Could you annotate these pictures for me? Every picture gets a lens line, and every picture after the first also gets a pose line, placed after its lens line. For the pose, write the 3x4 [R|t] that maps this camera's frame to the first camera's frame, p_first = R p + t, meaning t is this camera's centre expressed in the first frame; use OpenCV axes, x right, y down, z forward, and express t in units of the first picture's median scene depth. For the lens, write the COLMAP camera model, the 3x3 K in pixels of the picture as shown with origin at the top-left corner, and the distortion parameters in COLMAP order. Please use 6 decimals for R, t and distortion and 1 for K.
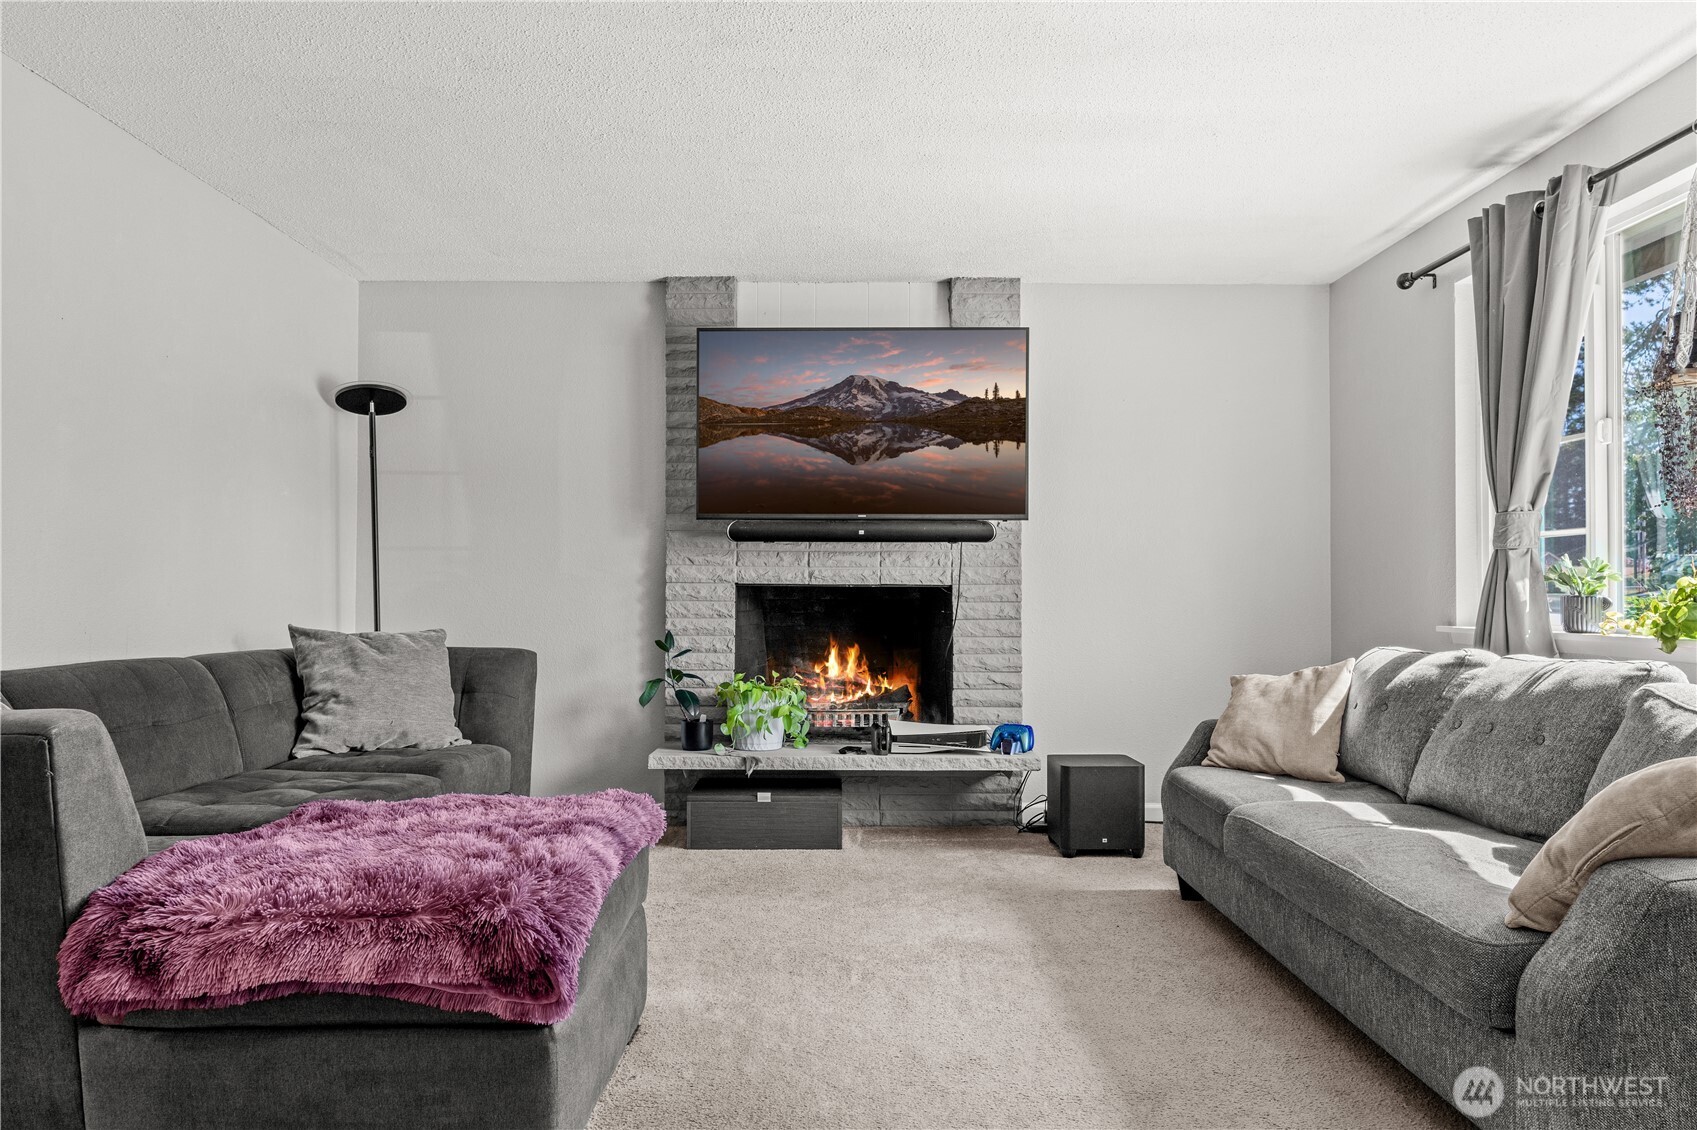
lens RADIAL K [[1131.3, 0, 845.9], [0, 1131.3, 566.8], [0, 0, 1]] dist [-0.001153, 0.001371]
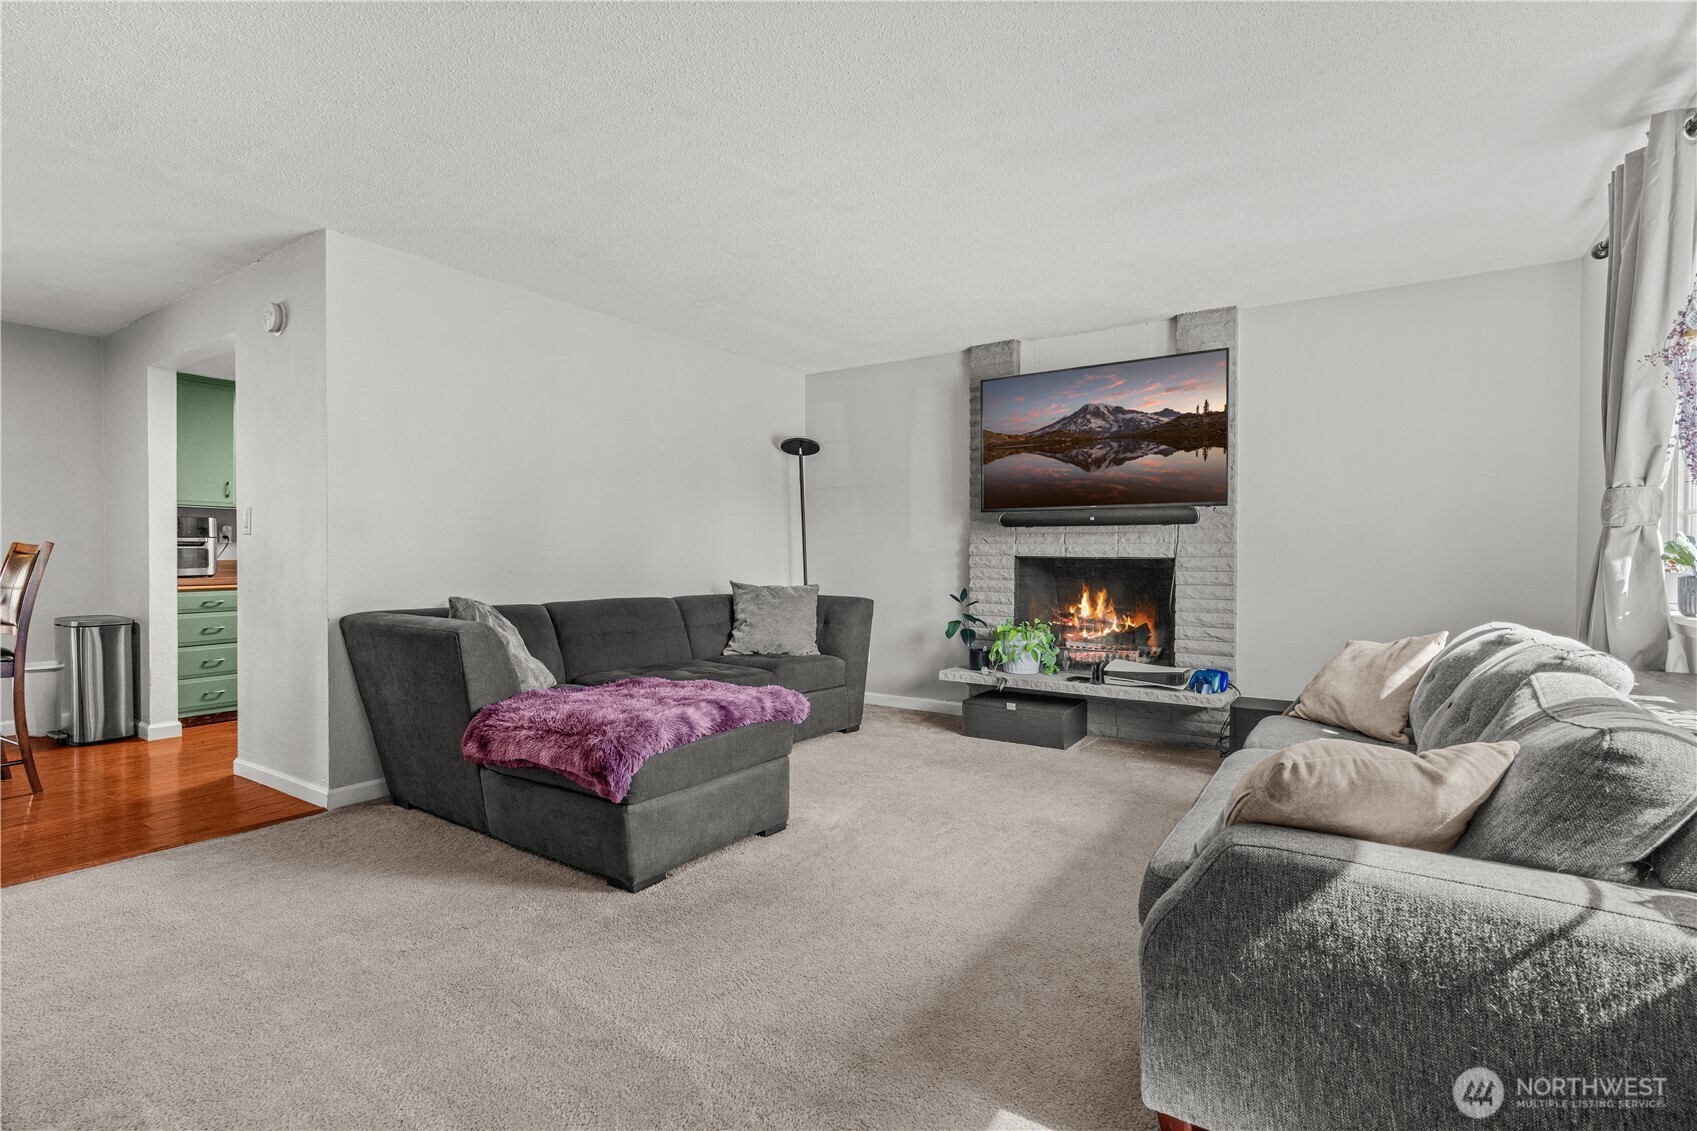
lens RADIAL K [[792.1, 0, 842.1], [0, 792.1, 563.1], [0, 0, 1]] dist [-0.004636, -0.000359]
pose [[0.833384, 0.006384, -0.552658, 0.286636], [0.011795, 0.999500, 0.029332, -0.008799], [0.552569, -0.030963, 0.832892, 0.050776]]
